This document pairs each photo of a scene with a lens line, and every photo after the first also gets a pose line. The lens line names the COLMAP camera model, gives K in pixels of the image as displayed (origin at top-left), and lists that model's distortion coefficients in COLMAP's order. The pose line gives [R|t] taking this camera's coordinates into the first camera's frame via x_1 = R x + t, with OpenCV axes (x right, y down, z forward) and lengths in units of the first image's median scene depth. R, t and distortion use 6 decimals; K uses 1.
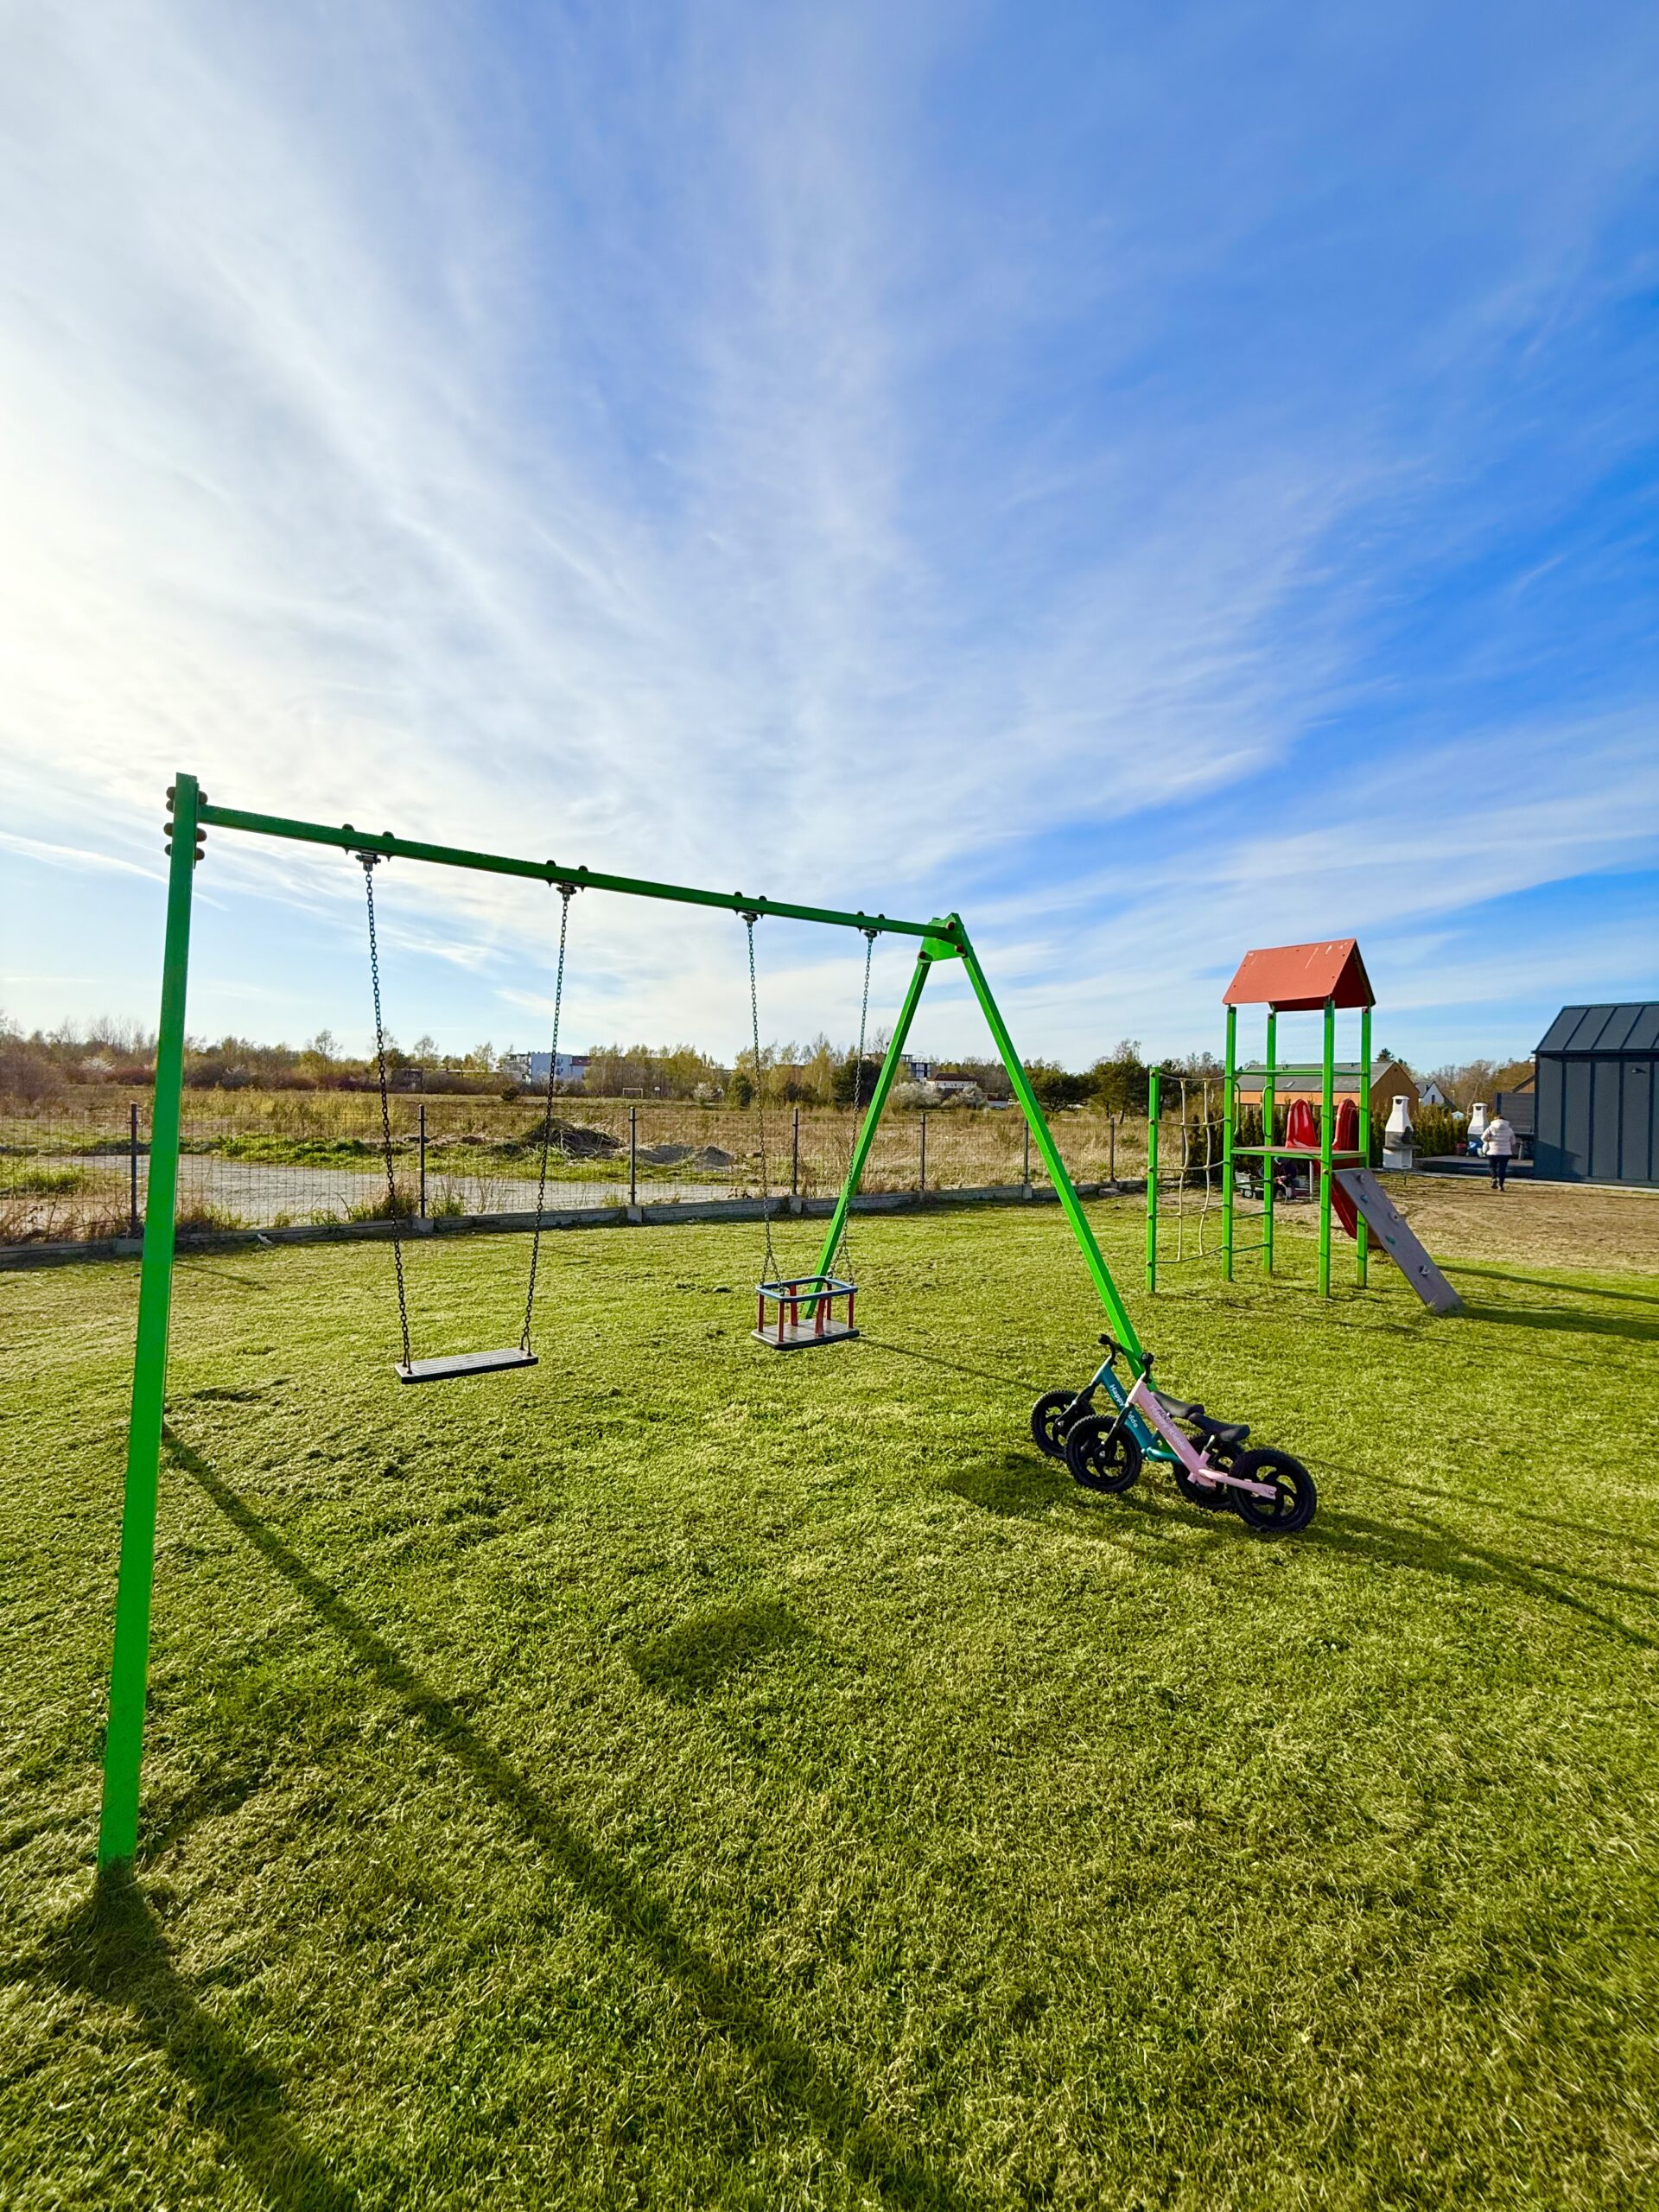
lens RADIAL K [[873.4, 0, 826.4], [0, 873.4, 1098.3], [0, 0, 1]] dist [-0.000631, -0.000016]
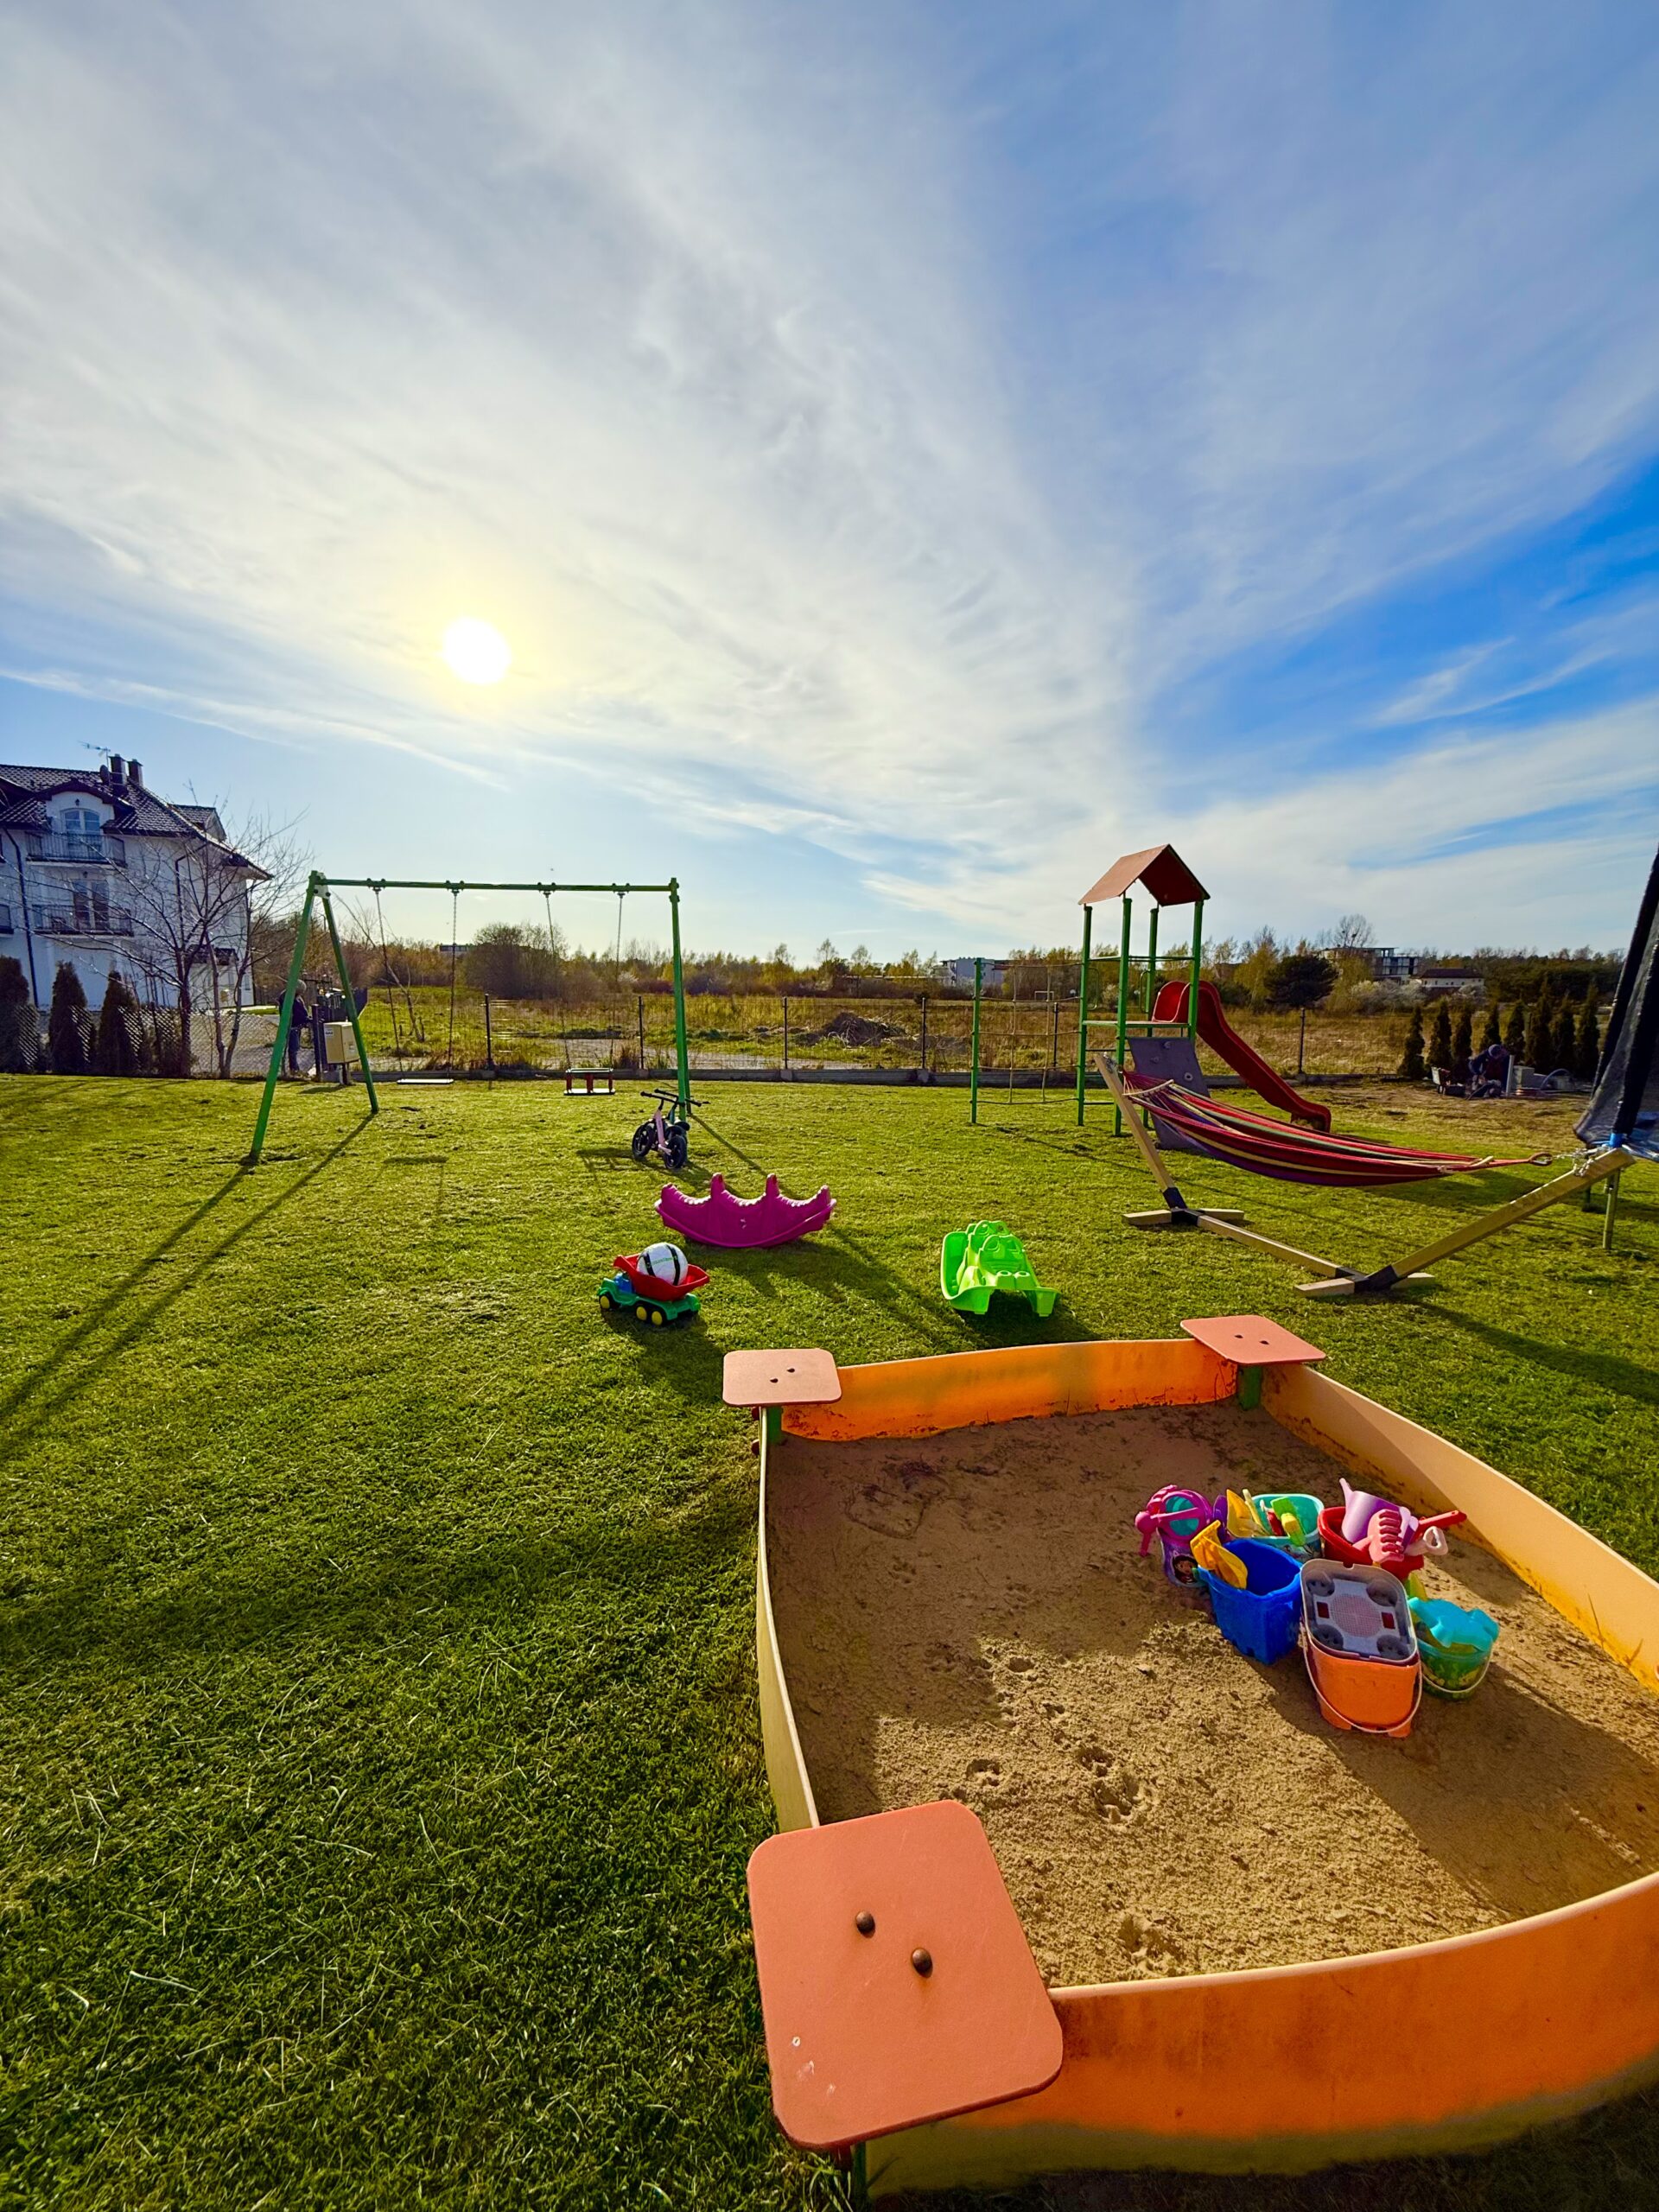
lens RADIAL K [[873.4, 0, 826.4], [0, 873.4, 1149.8], [0, 0, 1]] dist [-0.000631, -0.000016]
pose [[0.881988, 0.072238, -0.465702, 0.250479], [0.006193, 0.986320, 0.164725, 0.010396], [0.471231, -0.148170, 0.869475, -0.099201]]
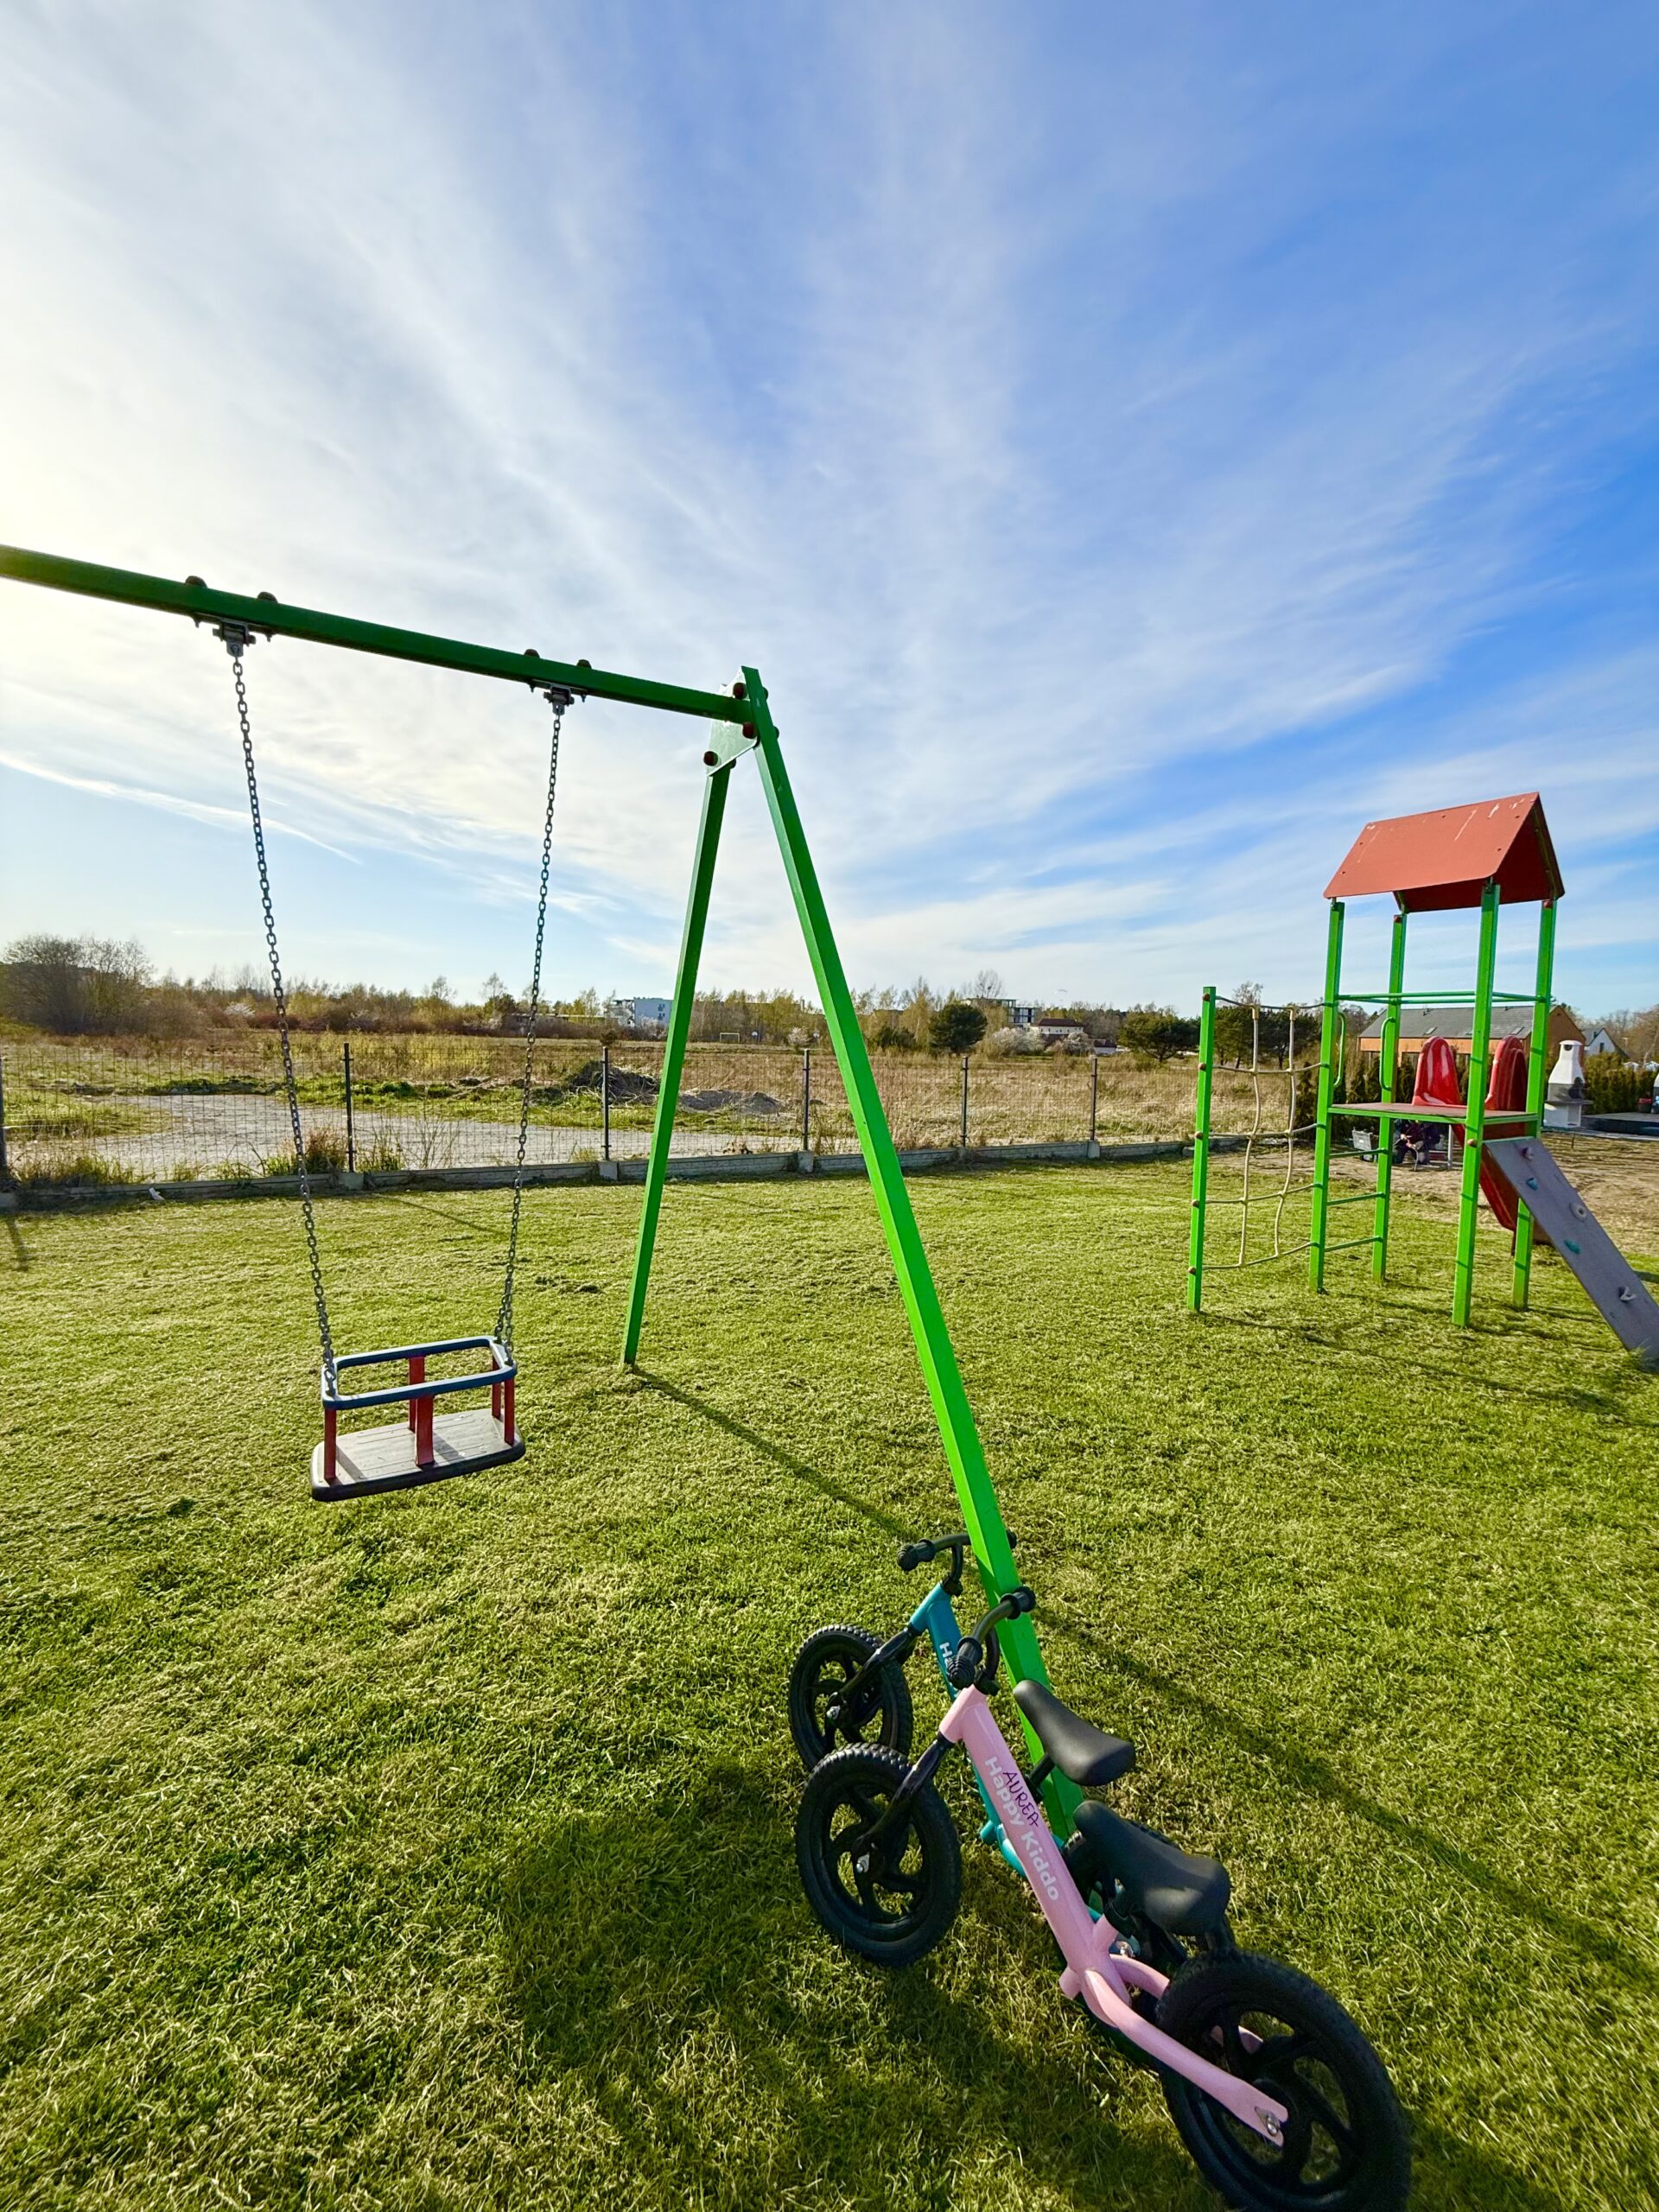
lens RADIAL K [[873.4, 0, 827.7], [0, 873.4, 1086.2], [0, 0, 1]] dist [-0.000631, -0.000016]
pose [[0.993277, 0.009688, -0.115359, 0.048623], [-0.004085, 0.998805, 0.048707, 0.002946], [0.115693, -0.047909, 0.992129, 0.085748]]
